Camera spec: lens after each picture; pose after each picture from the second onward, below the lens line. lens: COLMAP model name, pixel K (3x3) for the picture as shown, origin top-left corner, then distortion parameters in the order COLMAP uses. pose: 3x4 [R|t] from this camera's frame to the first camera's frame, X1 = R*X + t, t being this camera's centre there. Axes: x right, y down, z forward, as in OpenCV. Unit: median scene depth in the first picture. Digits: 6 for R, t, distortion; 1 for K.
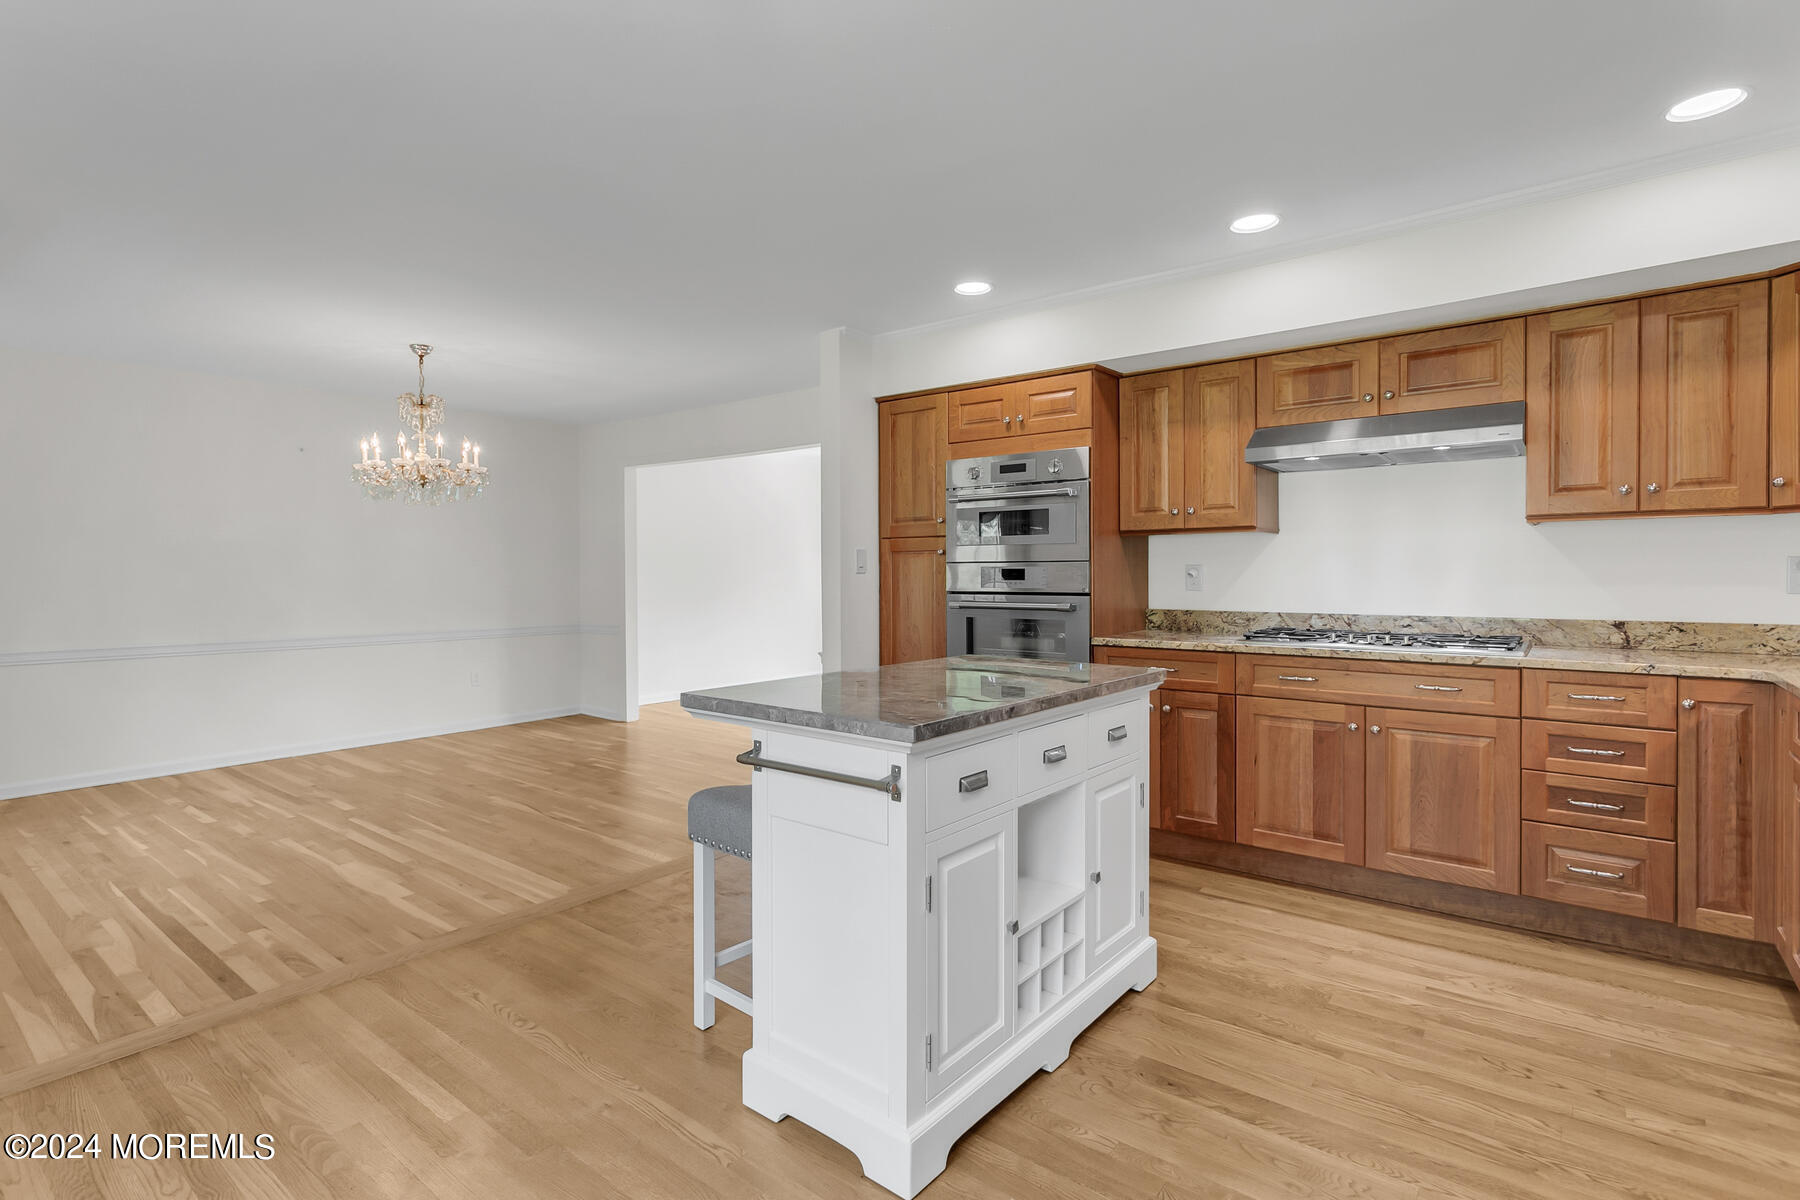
lens RADIAL K [[872.7, 0, 902.0], [0, 872.7, 581.8], [0, 0, 1]] dist [0.000634, 0.000758]
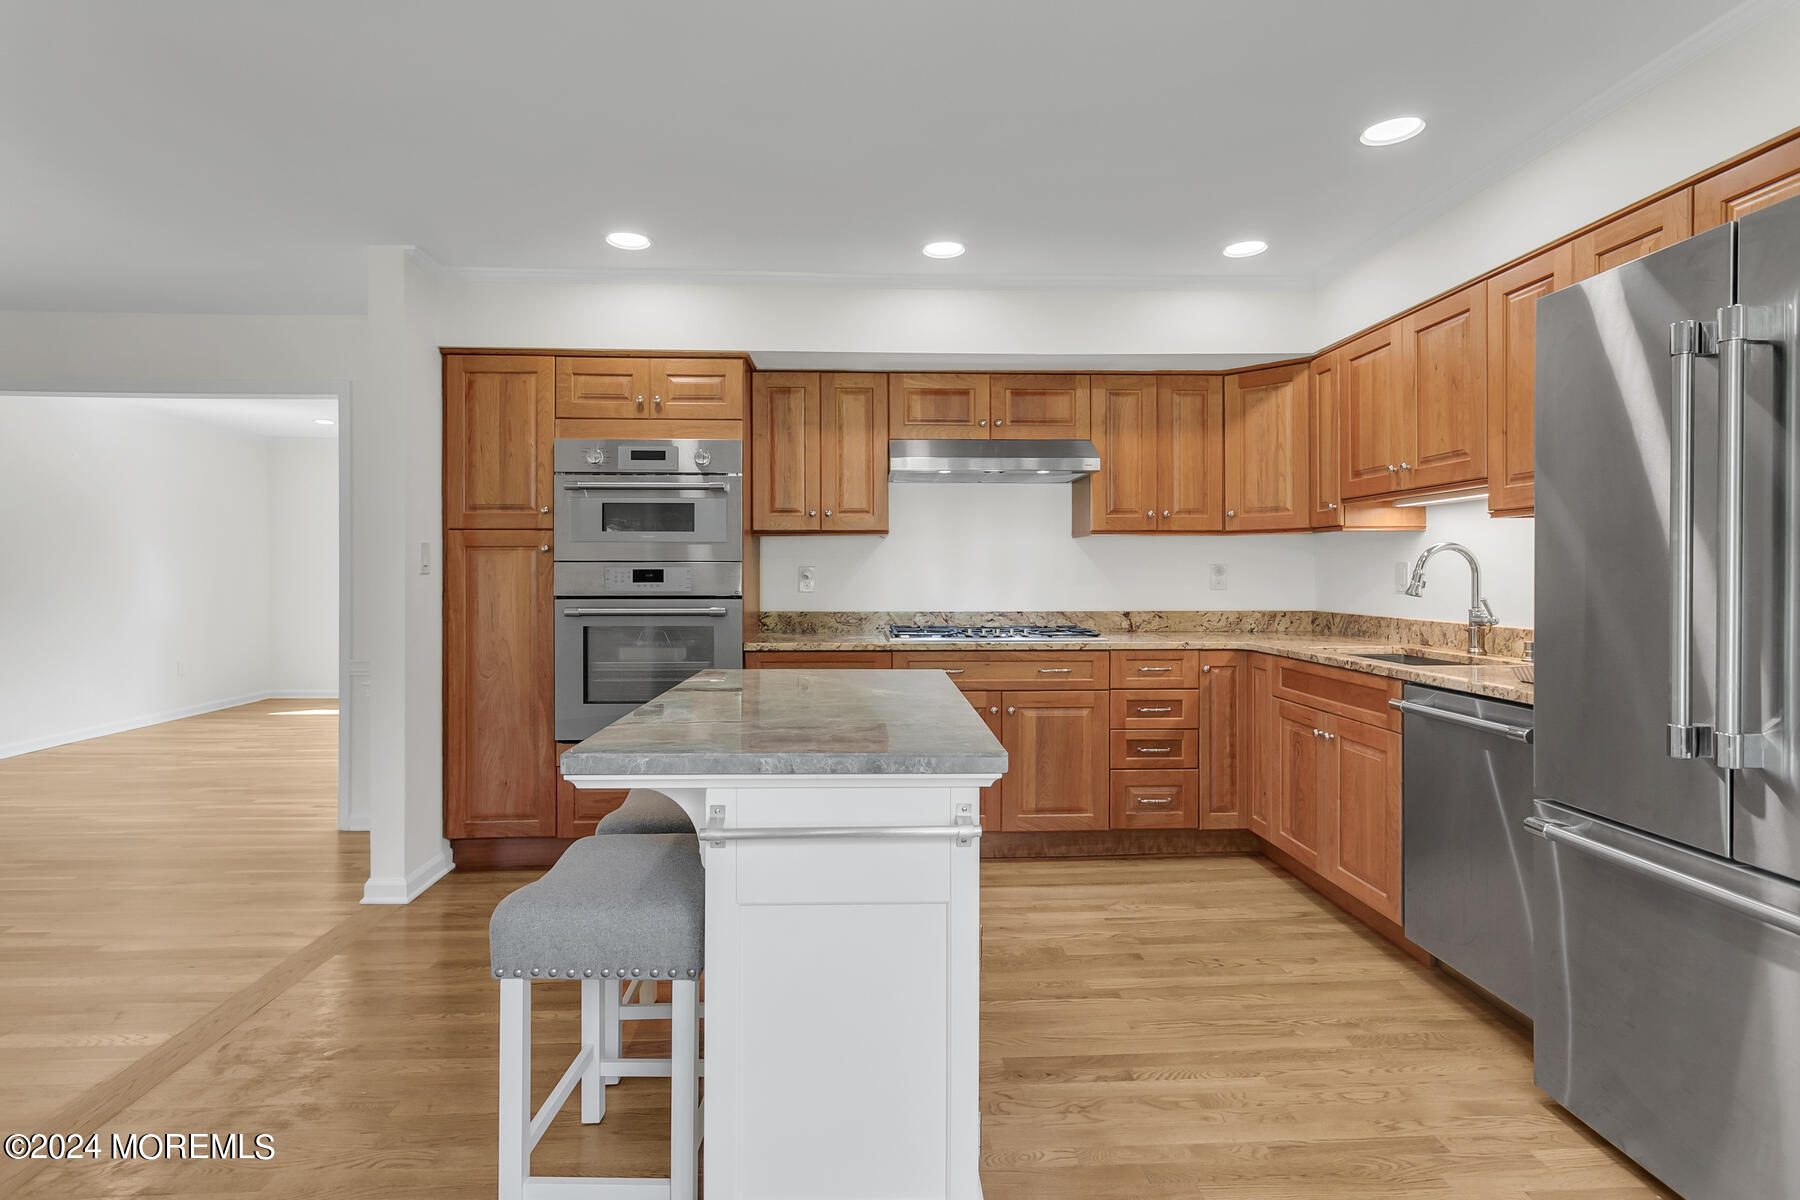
lens RADIAL K [[867.2, 0, 896.6], [0, 867.2, 573.9], [0, 0, 1]] dist [-0.002901, 0.000296]
pose [[0.756170, 0.003679, 0.654365, -0.320179], [0.004642, 0.999929, -0.010986, 0.000280], [-0.654358, 0.011345, 0.756099, 0.223629]]
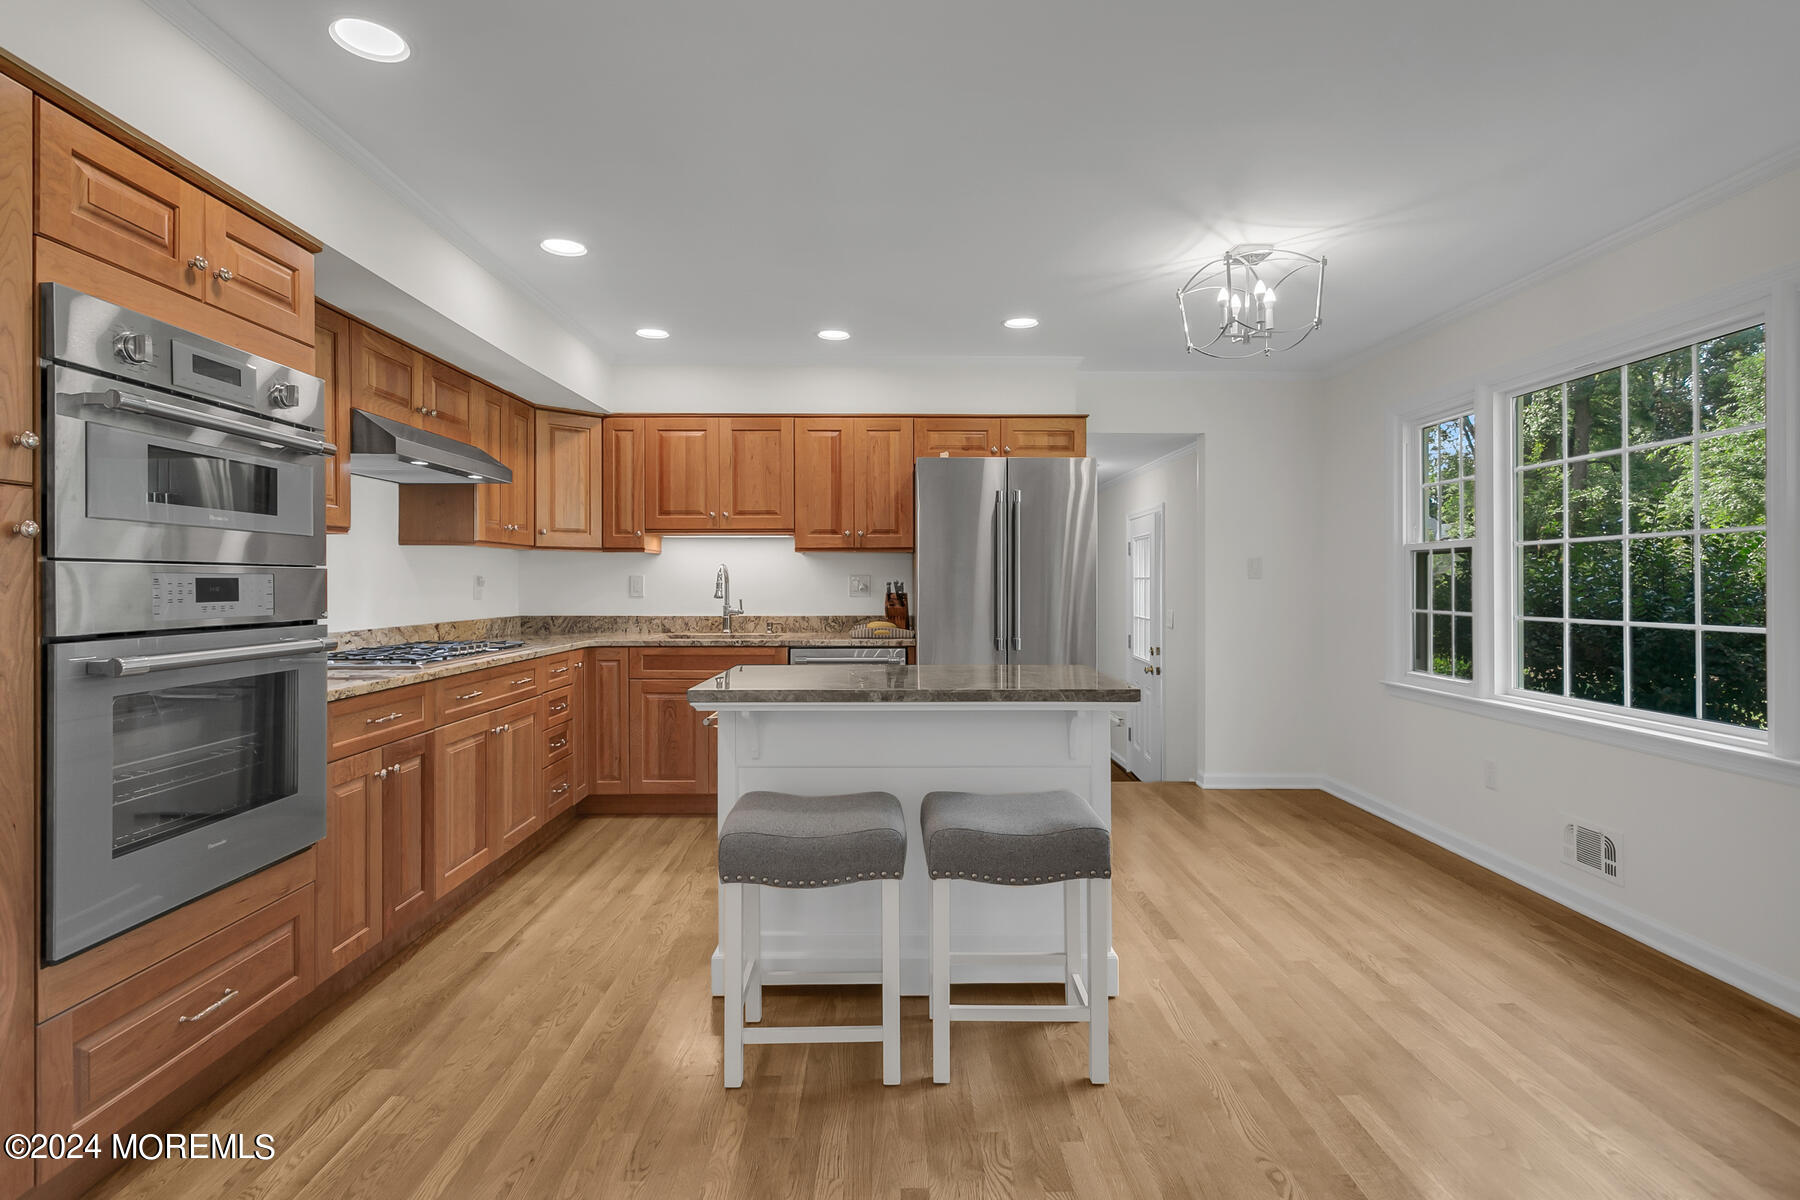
lens RADIAL K [[859.4, 0, 900.5], [0, 859.4, 587.8], [0, 0, 1]] dist [0.016398, 0.000225]
pose [[-0.625519, -0.000894, 0.780208, -0.608559], [0.011787, 0.999874, 0.010596, -0.013154], [-0.780120, 0.015825, -0.625430, 1.268548]]
